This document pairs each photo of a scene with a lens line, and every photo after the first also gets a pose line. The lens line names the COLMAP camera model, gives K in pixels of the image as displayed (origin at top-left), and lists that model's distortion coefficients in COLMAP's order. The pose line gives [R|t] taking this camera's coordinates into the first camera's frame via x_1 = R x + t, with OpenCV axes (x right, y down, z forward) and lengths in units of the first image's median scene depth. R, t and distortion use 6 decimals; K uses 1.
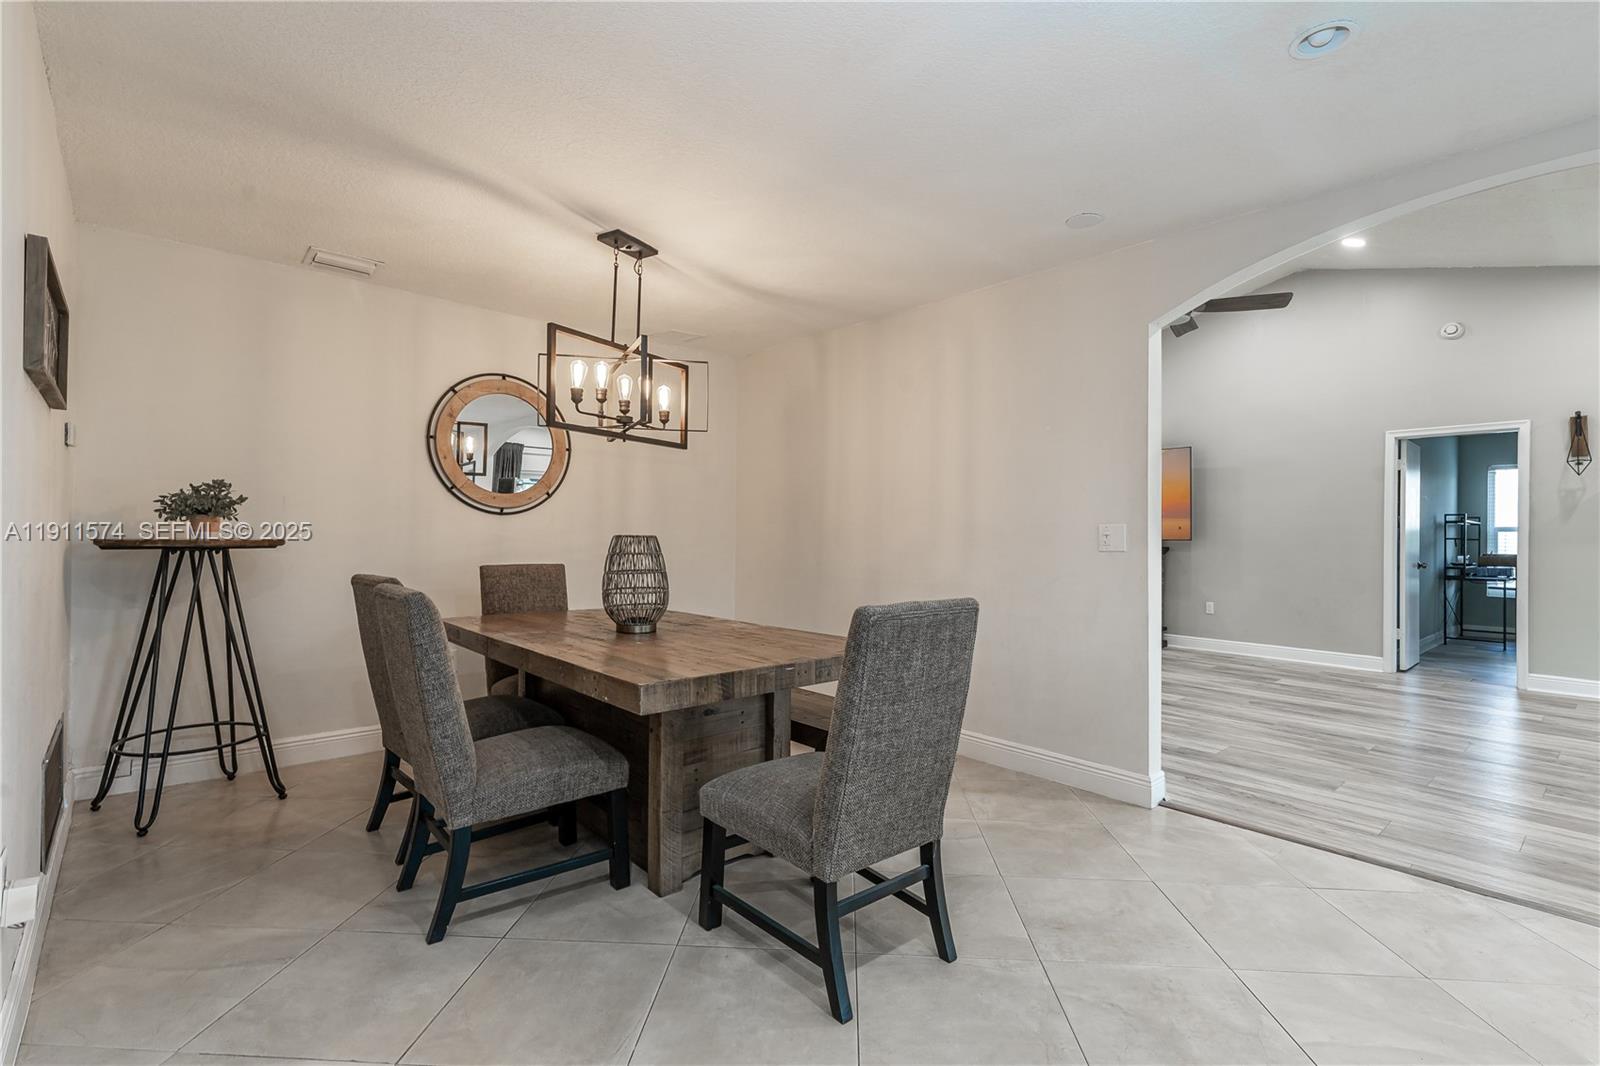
lens RADIAL K [[751.5, 0, 798.6], [0, 751.5, 523.1], [0, 0, 1]] dist [0.014114, -0.001953]
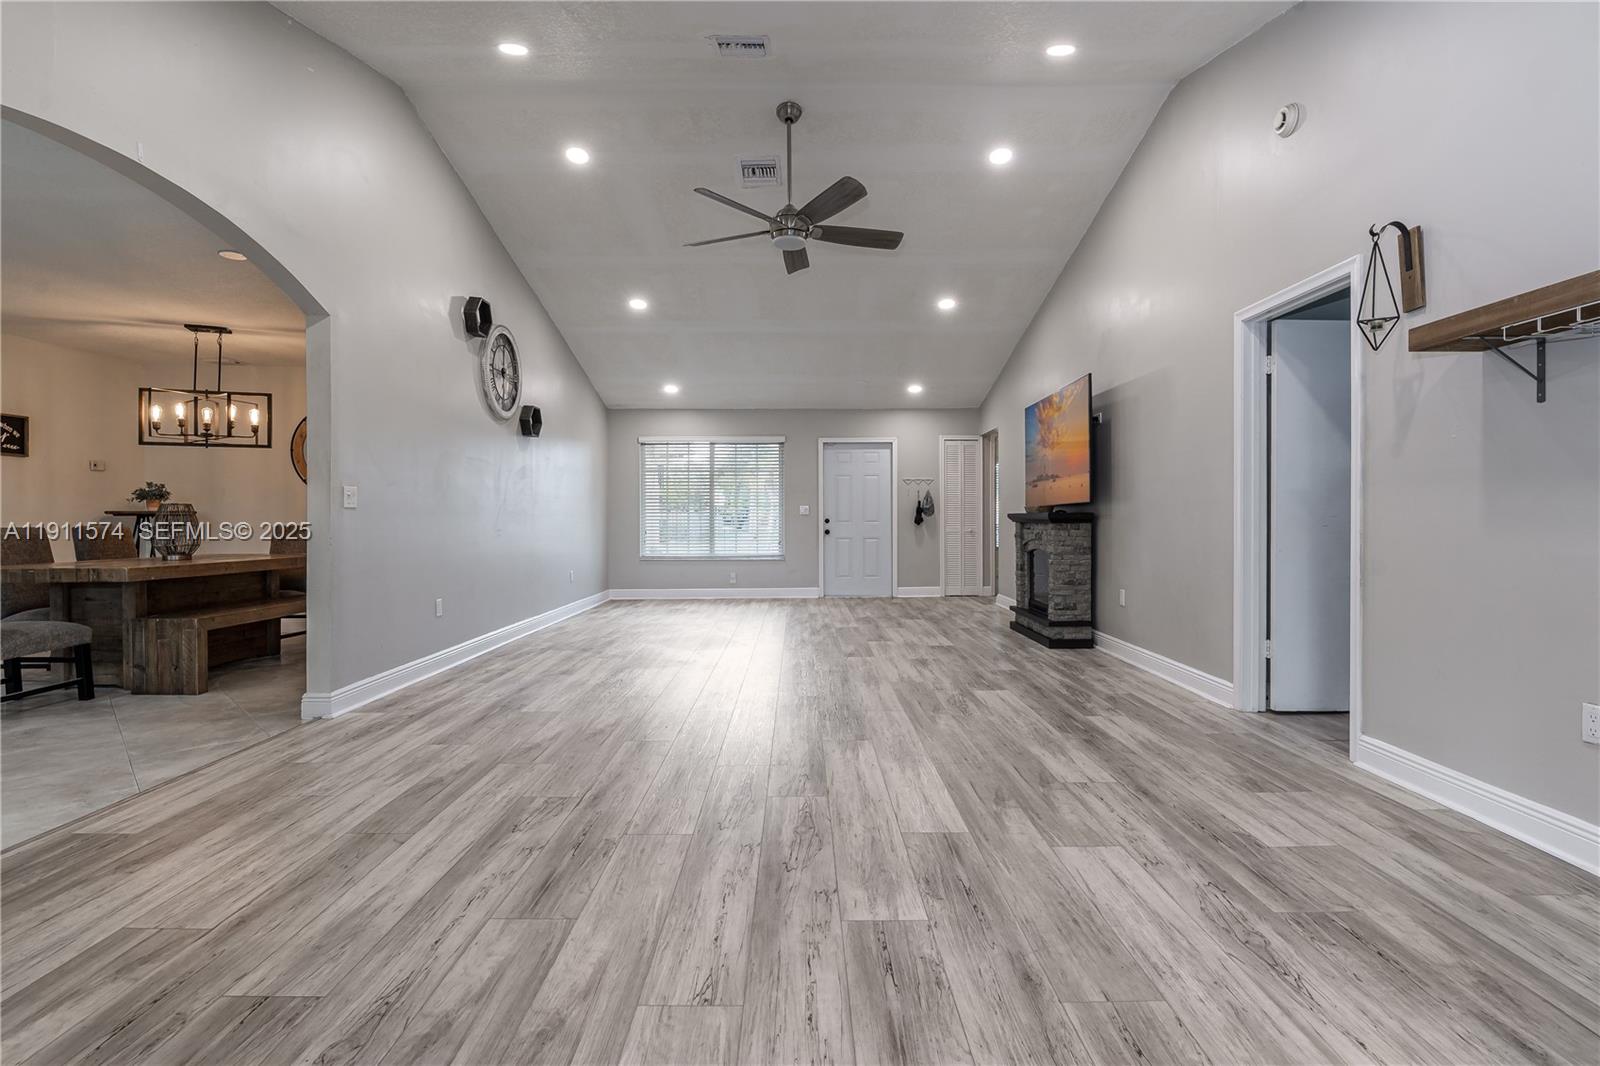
lens RADIAL K [[756.9, 0, 816.7], [0, 756.9, 526.5], [0, 0, 1]] dist [-0.013788, -0.000753]
pose [[0.750224, -0.005951, -0.661157, 1.910514], [0.021459, 0.999652, 0.015353, 0.070144], [0.660835, -0.025706, 0.750091, 0.657107]]
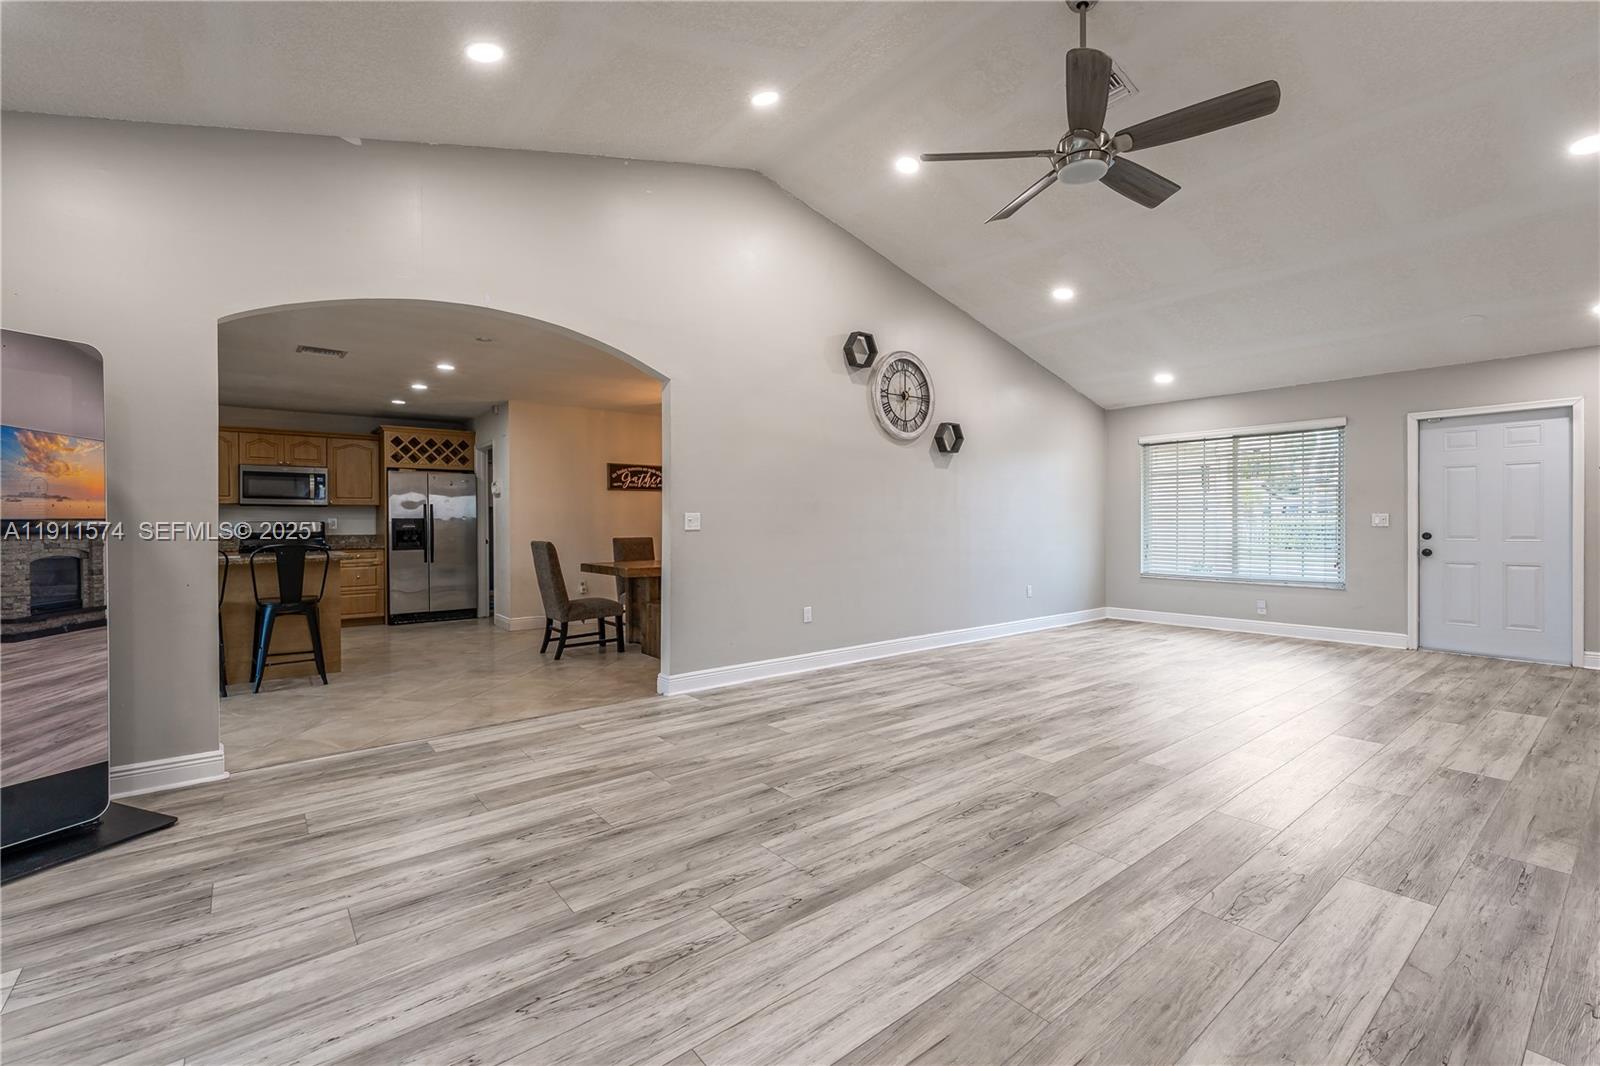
lens RADIAL K [[706.0, 0, 803.1], [0, 706.0, 517.9], [0, 0, 1]] dist [0.002934, -0.002855]
pose [[-0.062614, -0.018434, -0.997868, 1.939170], [0.019776, 0.999610, -0.019707, 0.051546], [0.997842, -0.020967, -0.062225, 1.419011]]
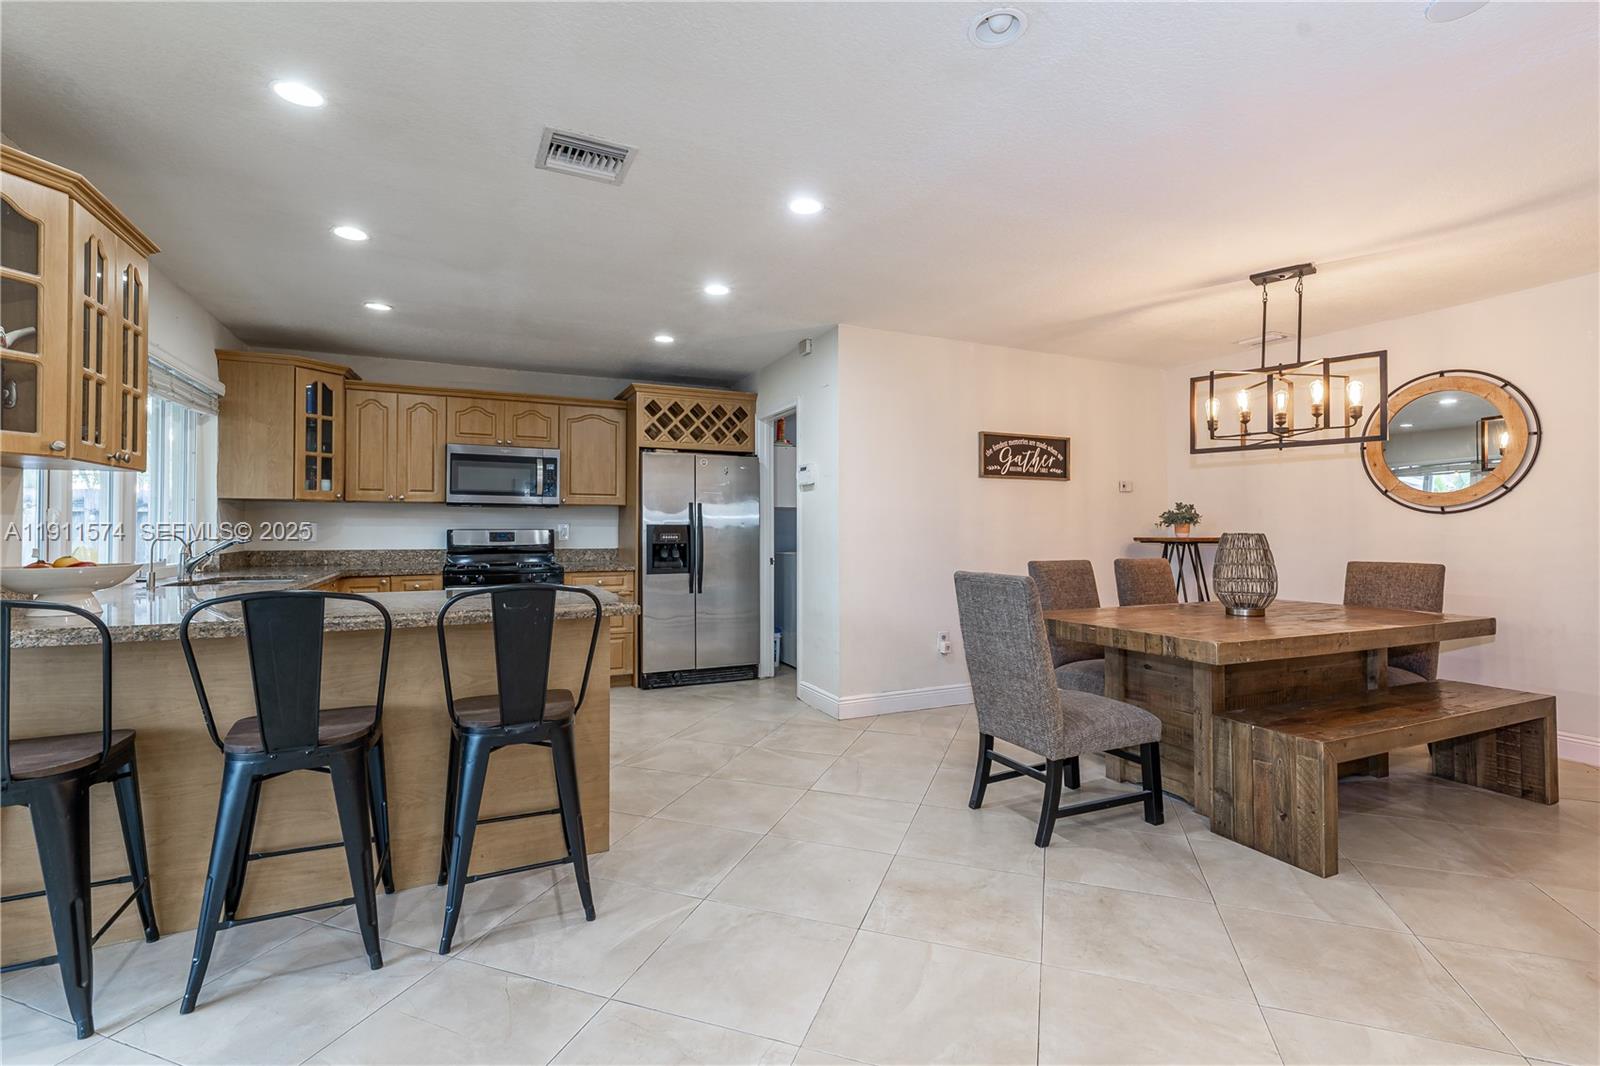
lens RADIAL K [[706.0, 0, 803.8], [0, 706.0, 522.4], [0, 0, 1]] dist [0.002934, -0.002855]
pose [[-0.286514, -0.022775, -0.957805, 1.000574], [0.012961, 0.999534, -0.027645, 0.020455], [0.957988, -0.020335, -0.286085, 0.629441]]
